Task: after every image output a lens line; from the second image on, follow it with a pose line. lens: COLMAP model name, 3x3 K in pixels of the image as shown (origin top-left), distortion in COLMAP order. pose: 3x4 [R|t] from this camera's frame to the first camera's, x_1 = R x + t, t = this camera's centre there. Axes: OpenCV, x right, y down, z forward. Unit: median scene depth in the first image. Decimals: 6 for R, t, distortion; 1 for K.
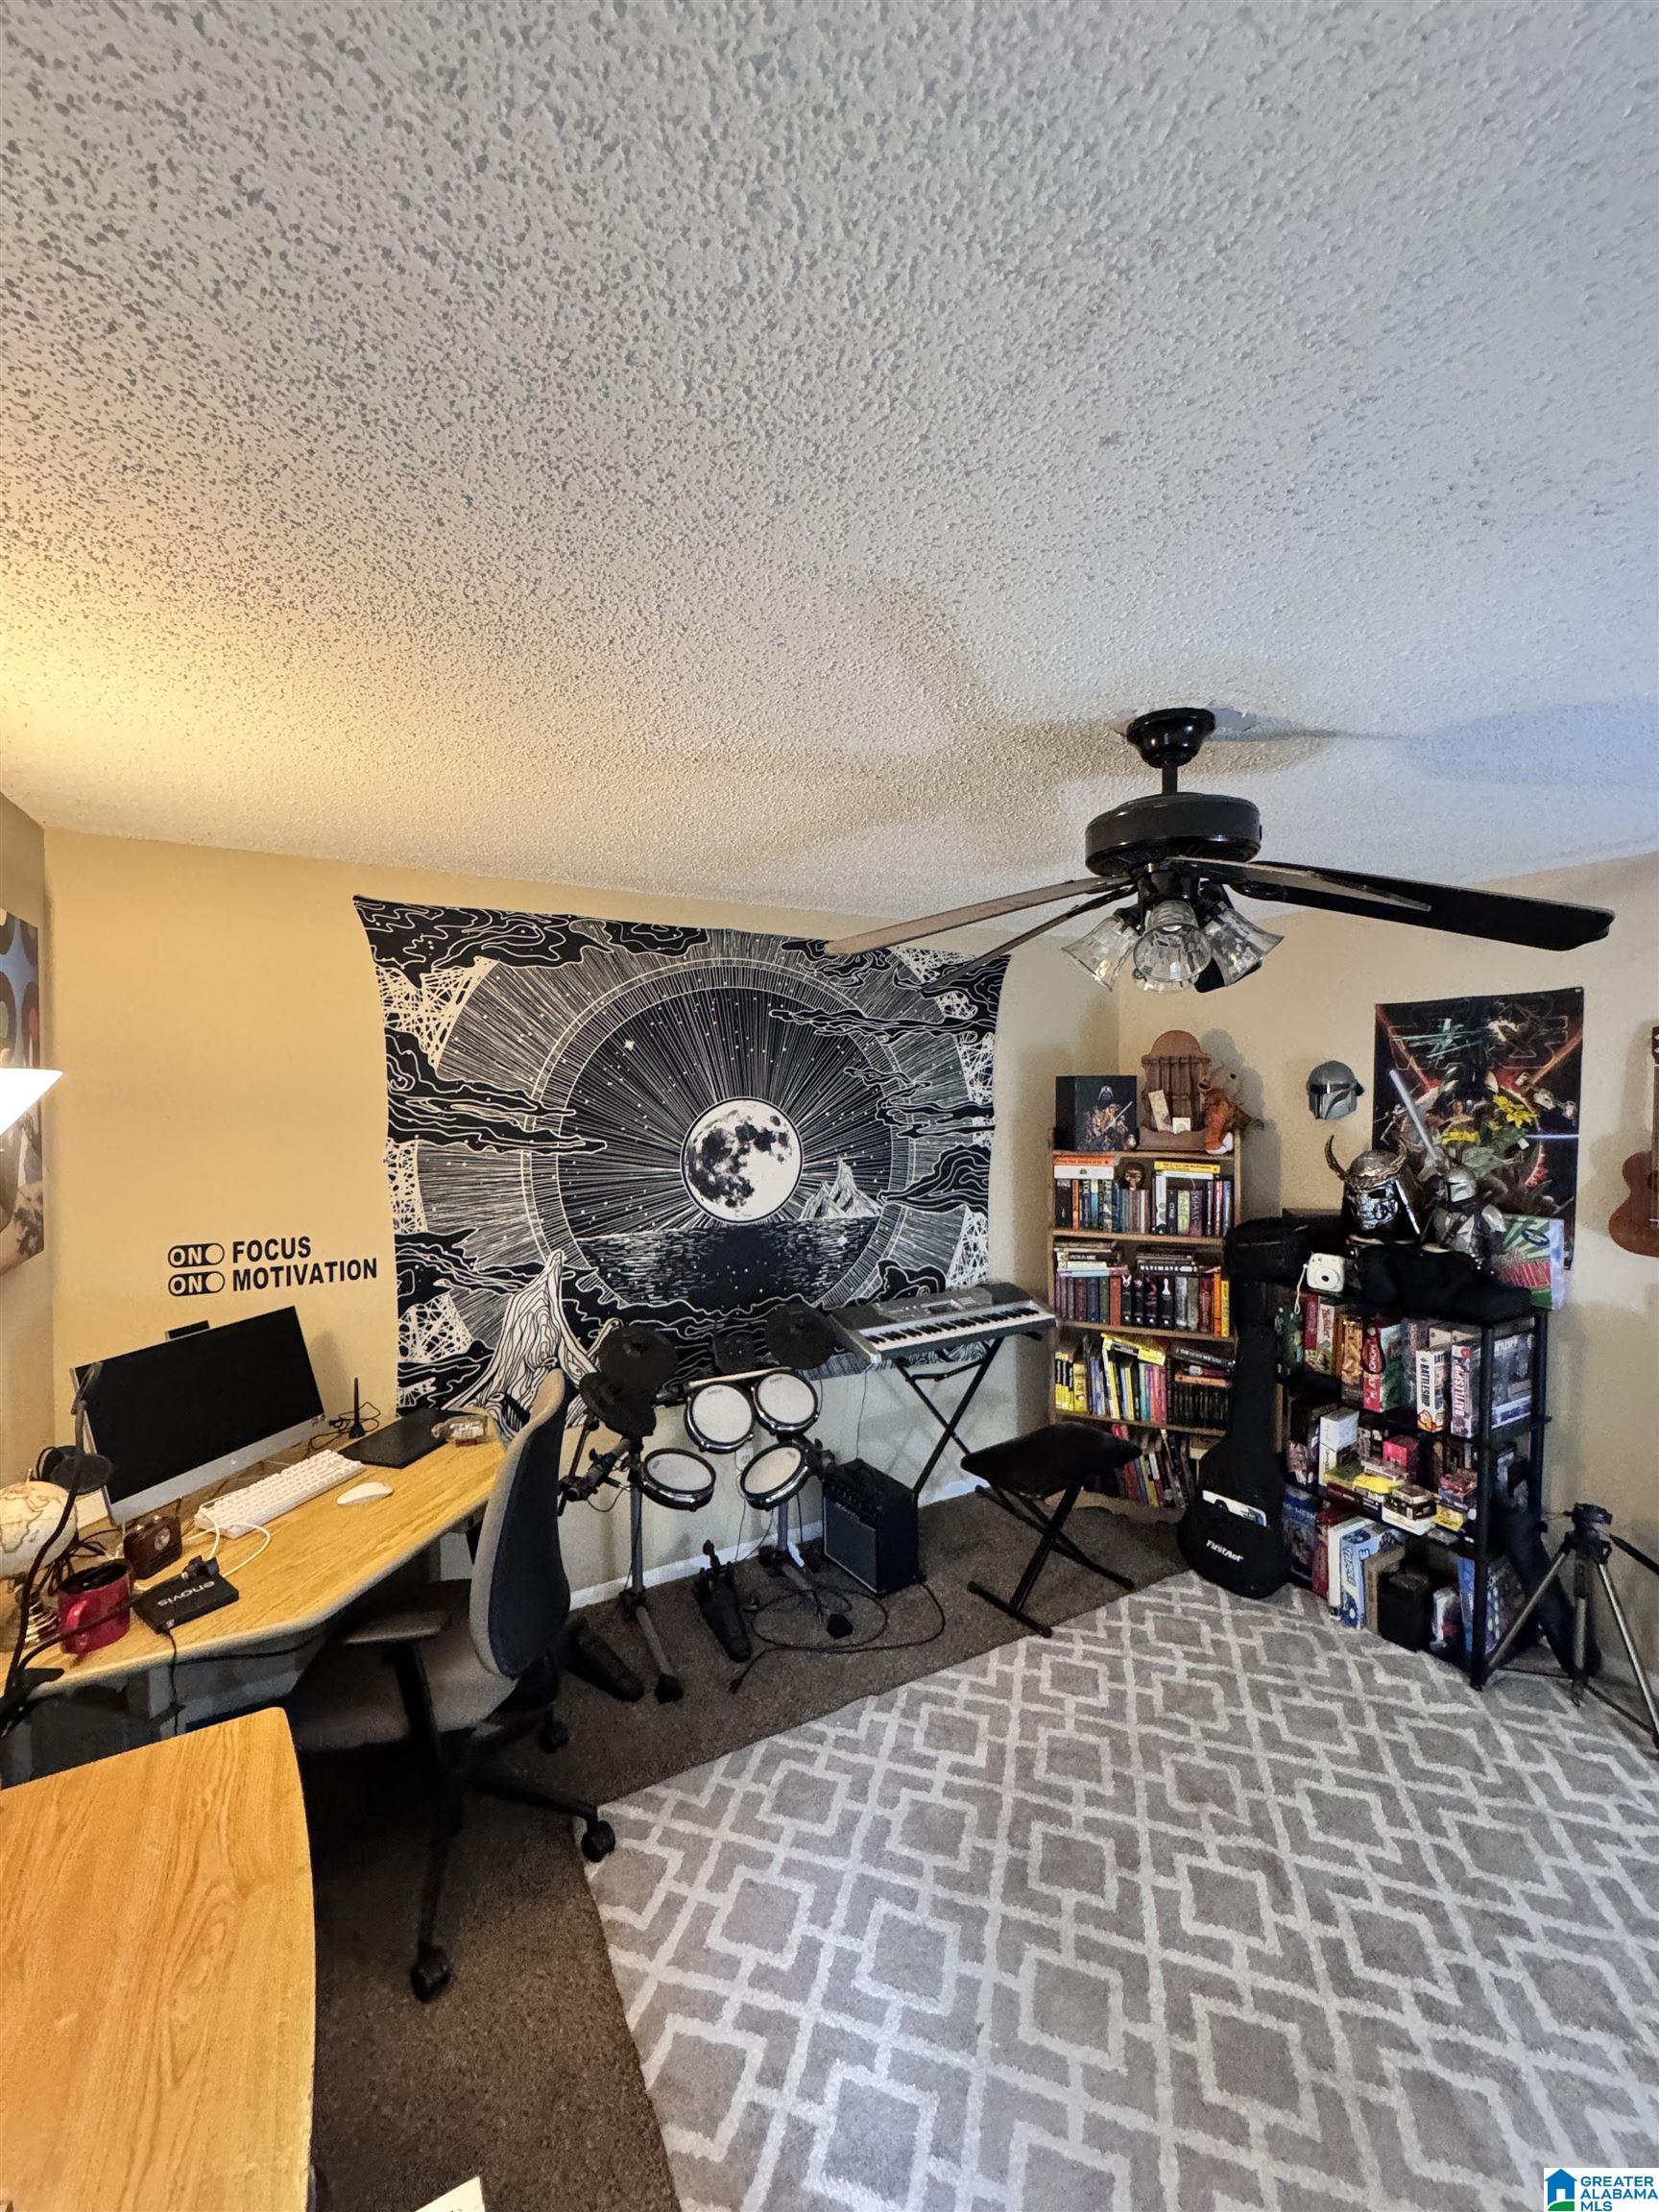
lens RADIAL K [[882.2, 0, 837.5], [0, 882.2, 1102.3], [0, 0, 1]] dist [-0.006151, 0.001638]
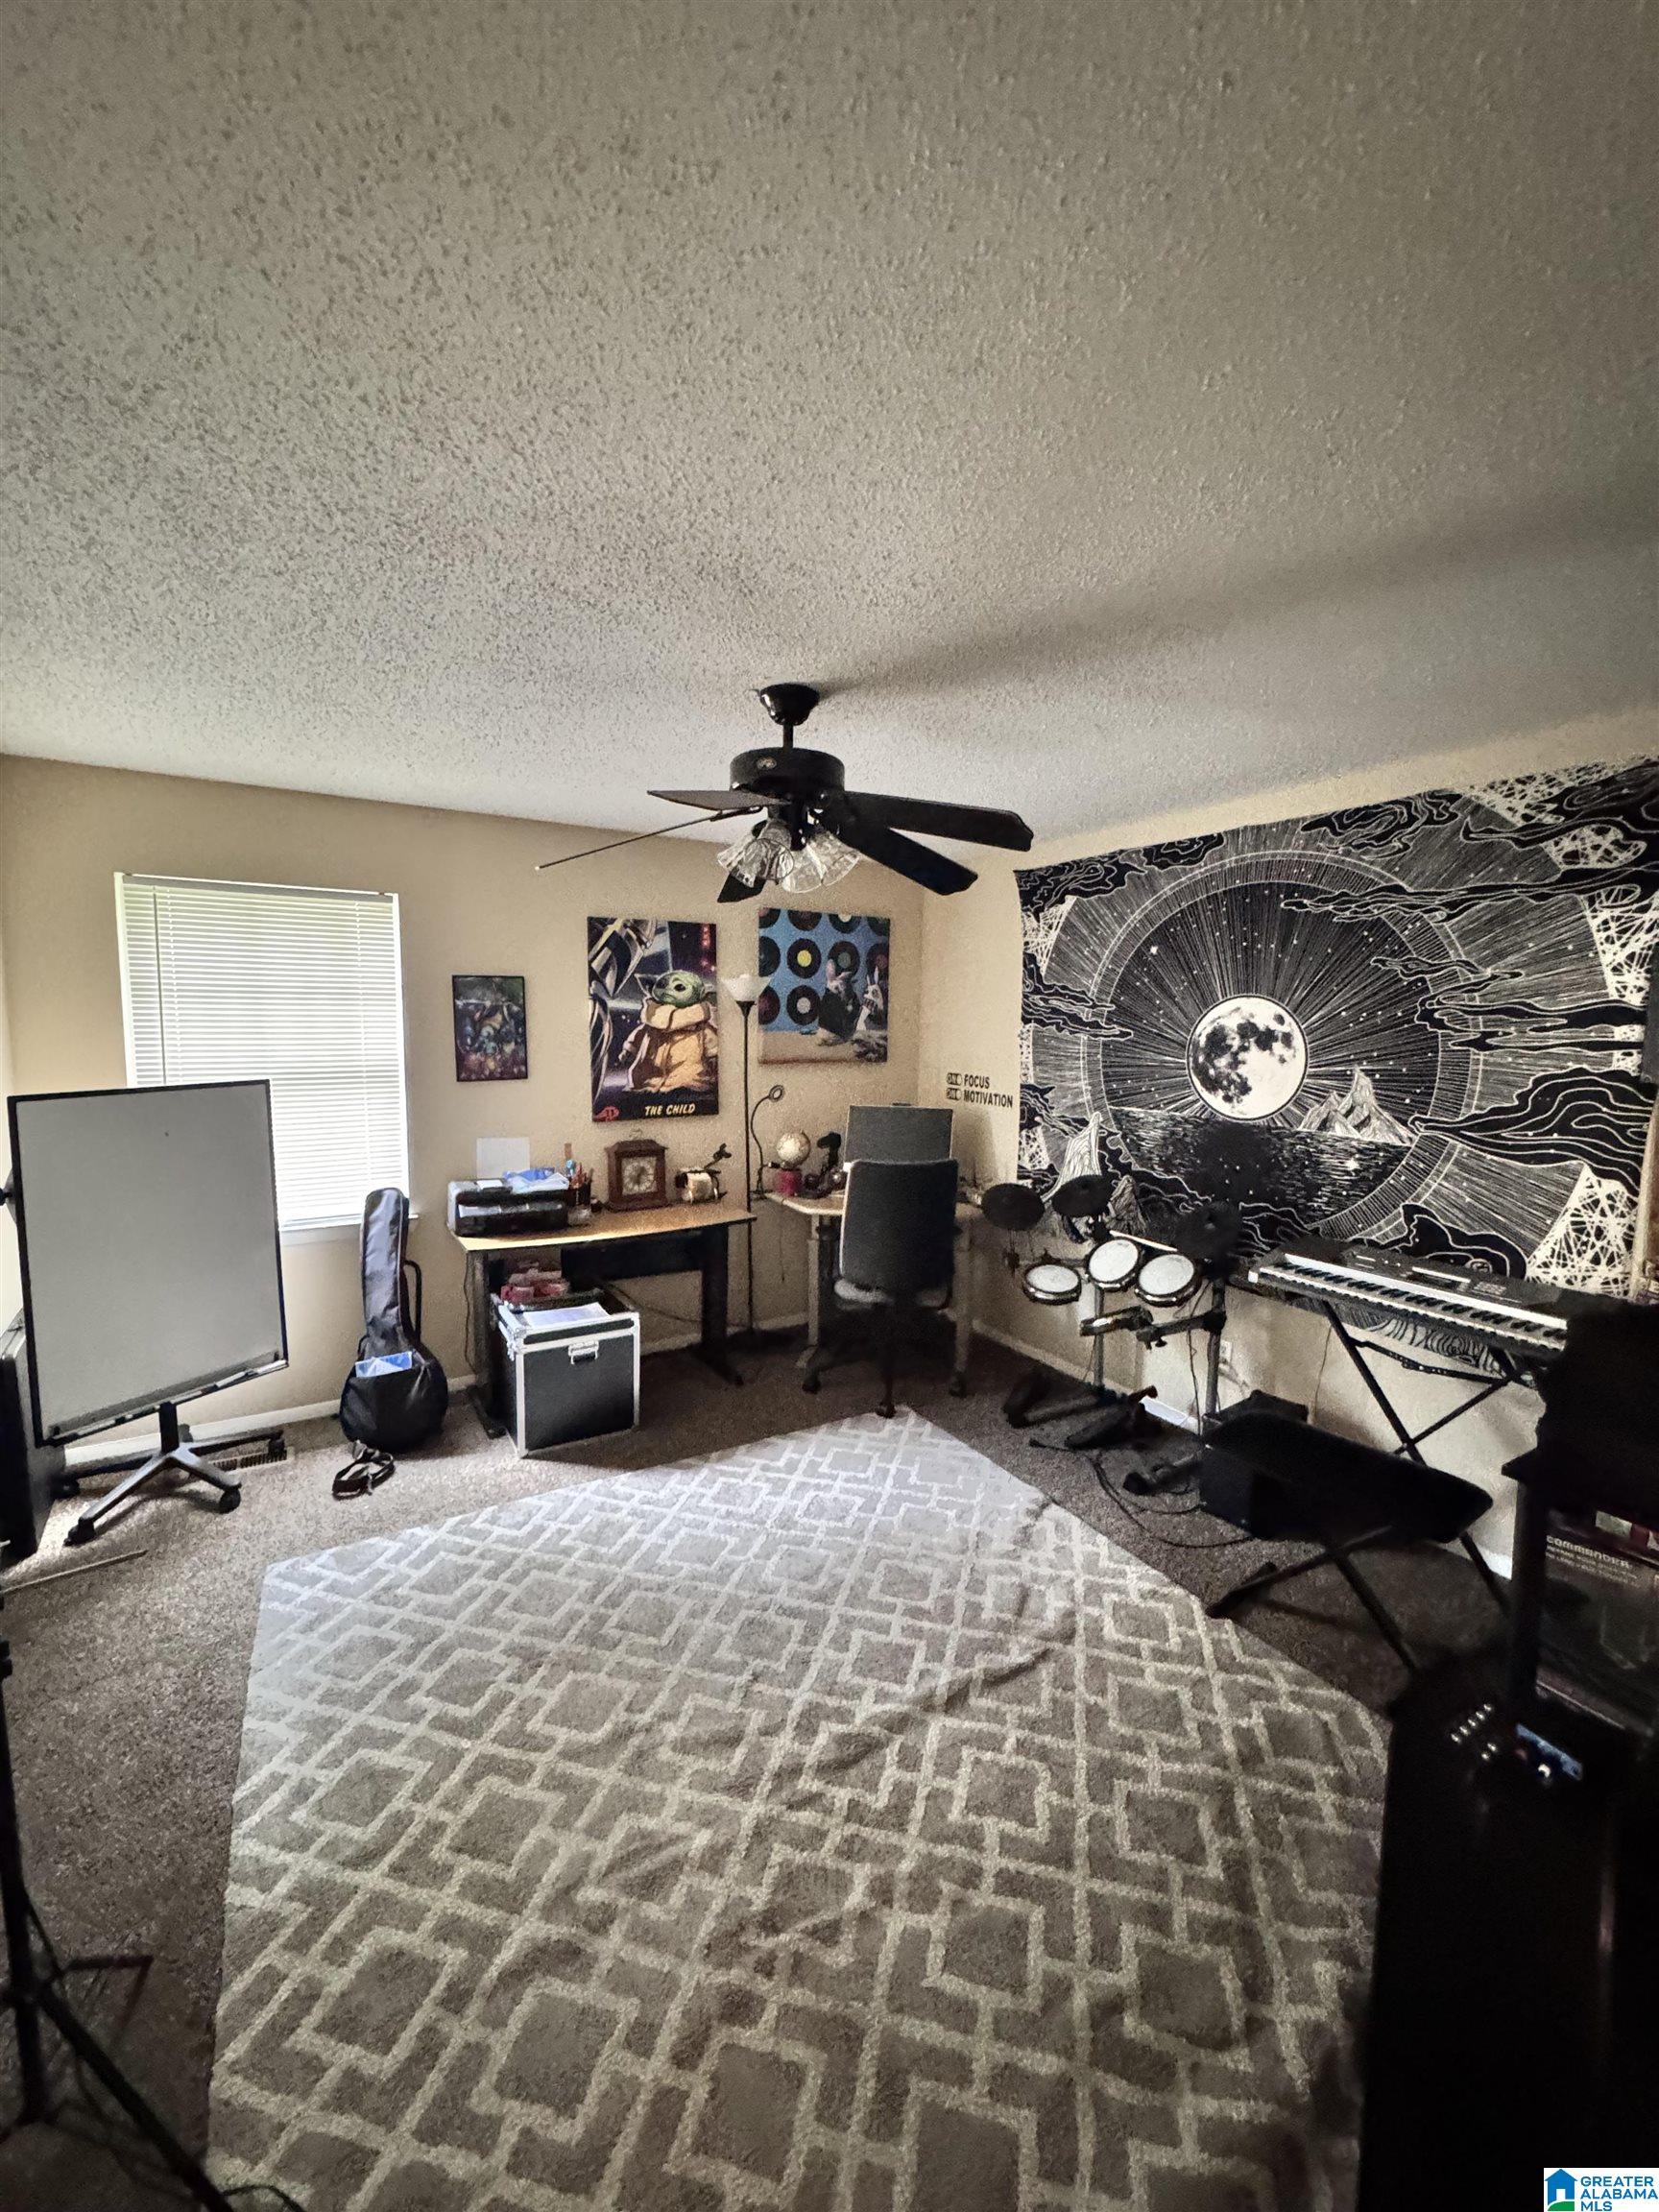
lens RADIAL K [[882.2, 0, 826.3], [0, 882.2, 1102.7], [0, 0, 1]] dist [-0.006151, 0.001638]
pose [[0.026473, 0.097226, -0.994910, 0.913969], [-0.039628, 0.994579, 0.096139, 0.040374], [0.998864, 0.036881, 0.030182, 0.517355]]
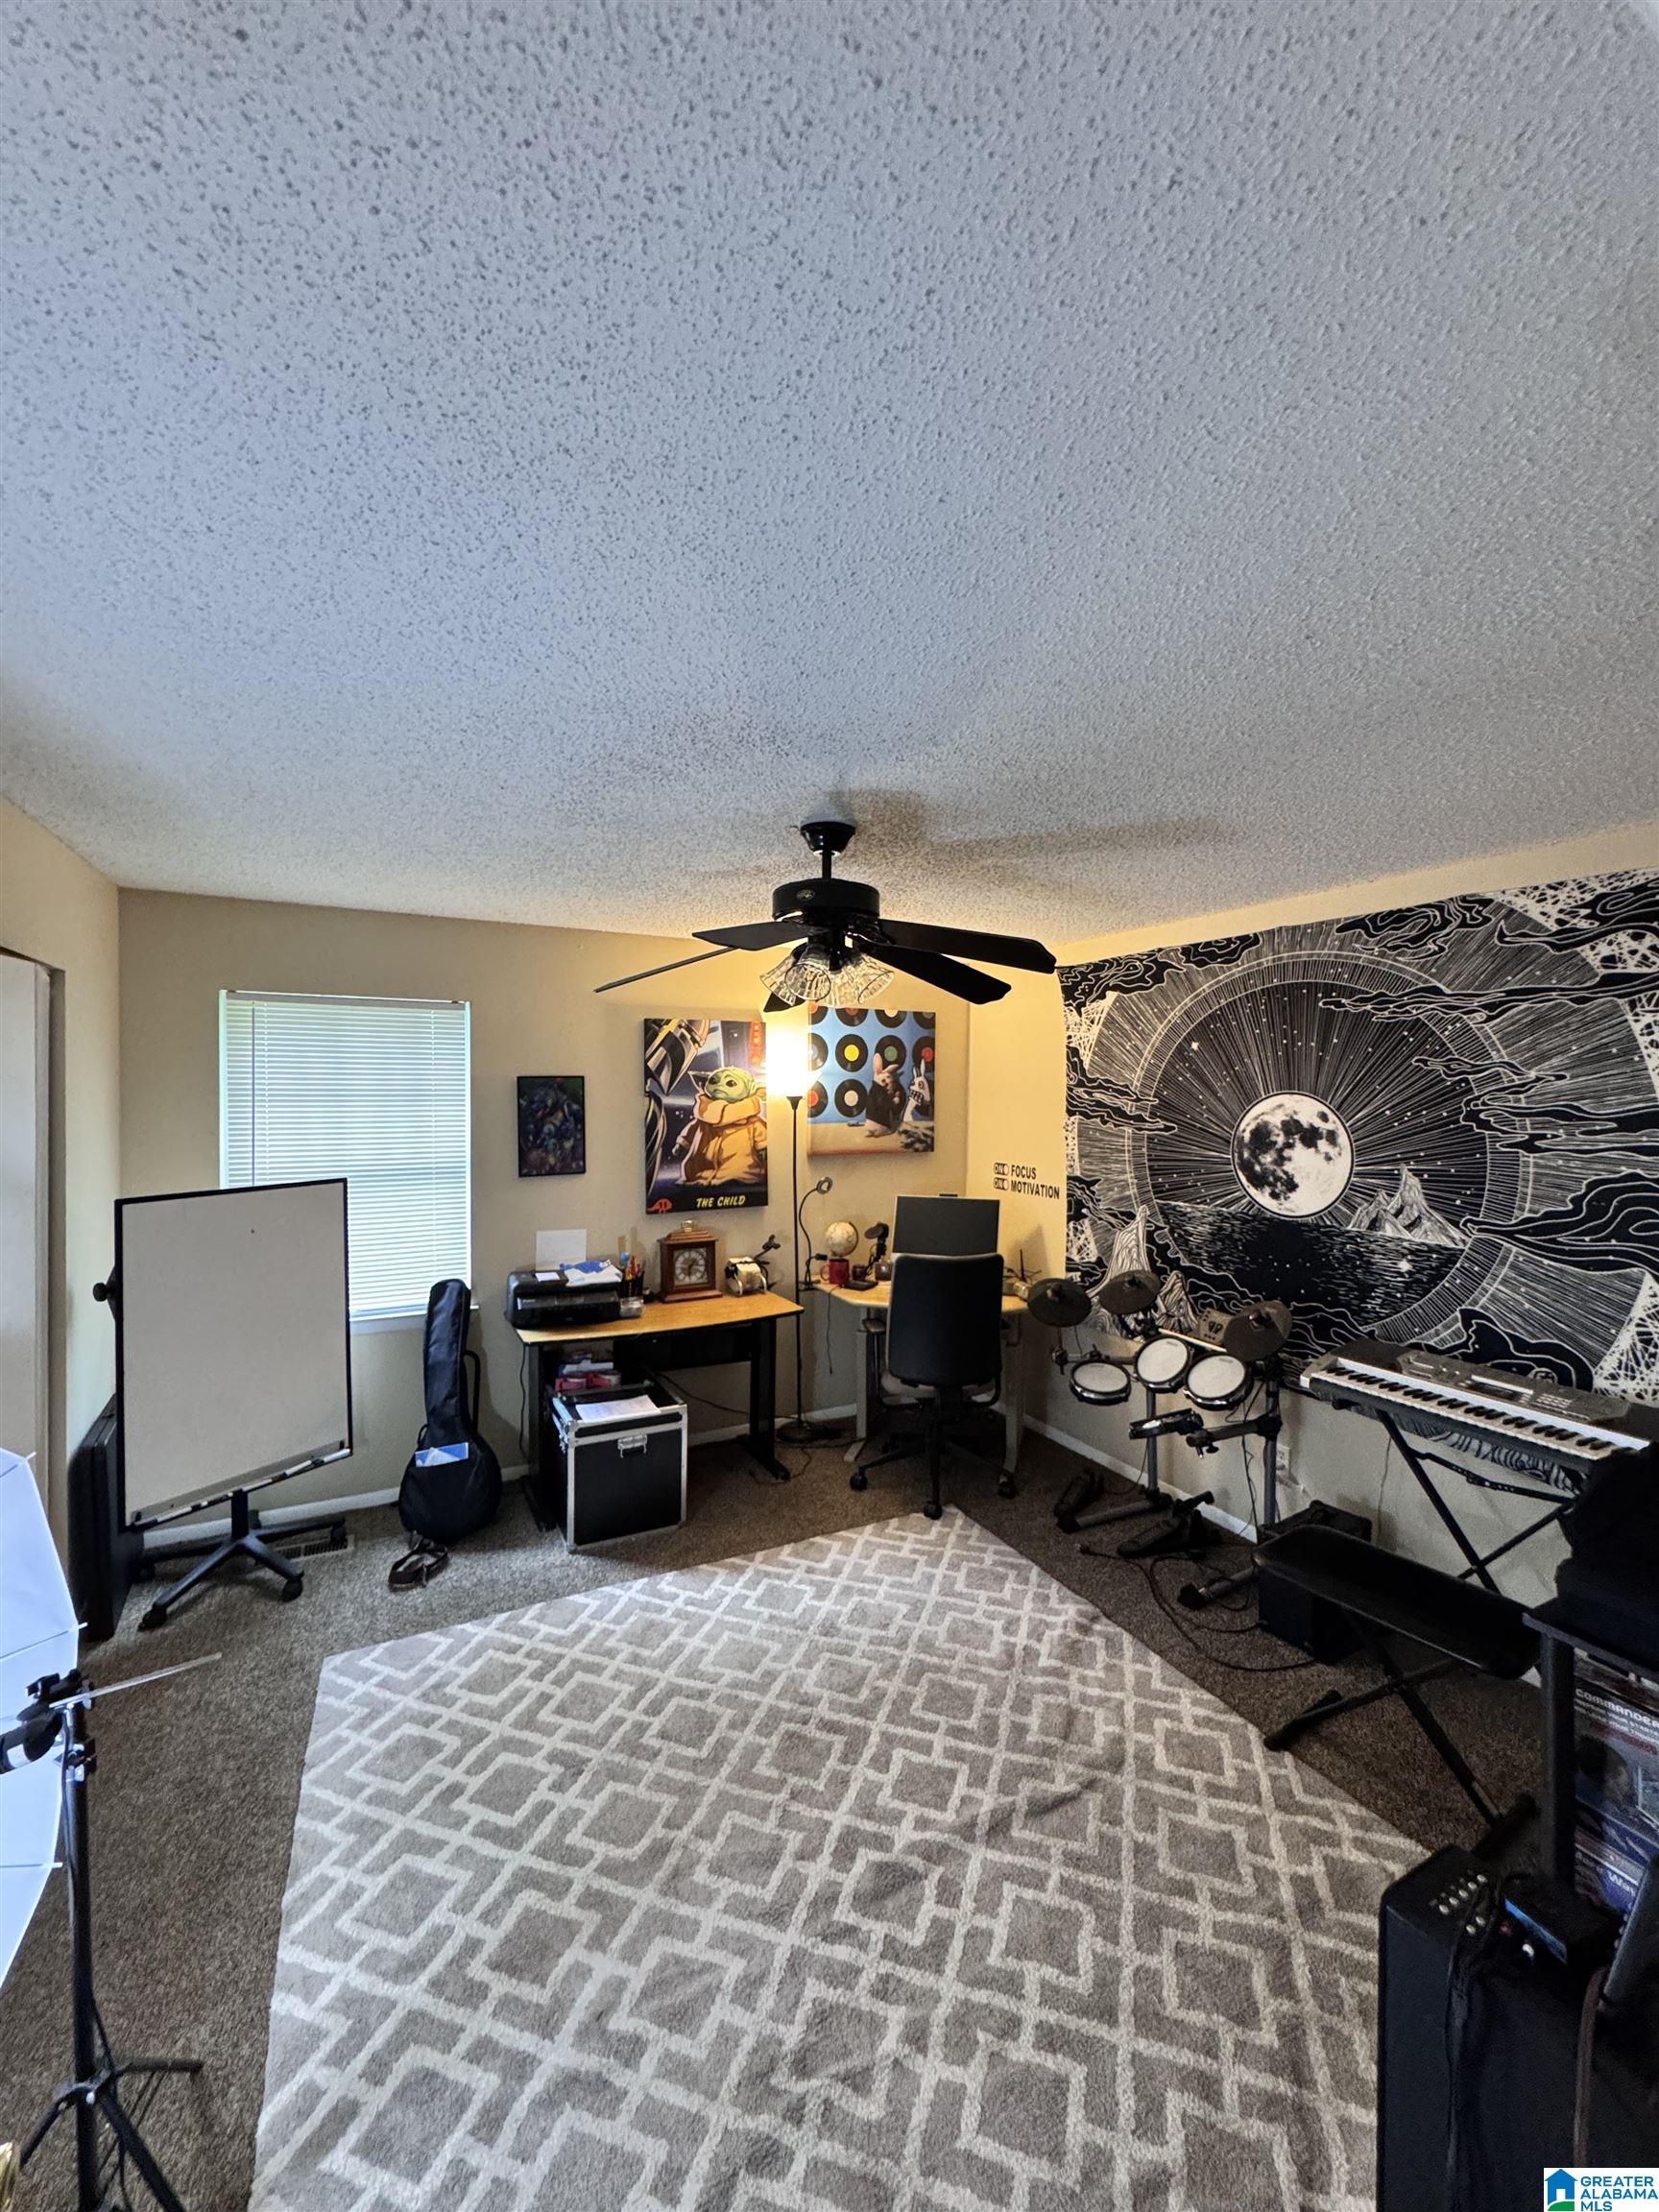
lens RADIAL K [[882.2, 0, 825.6], [0, 882.2, 1102.3], [0, 0, 1]] dist [-0.006151, 0.001638]
pose [[-0.038802, 0.013934, -0.999150, 0.942658], [-0.032206, 0.999366, 0.015187, 0.008506], [0.998728, 0.032768, -0.038329, 0.532183]]
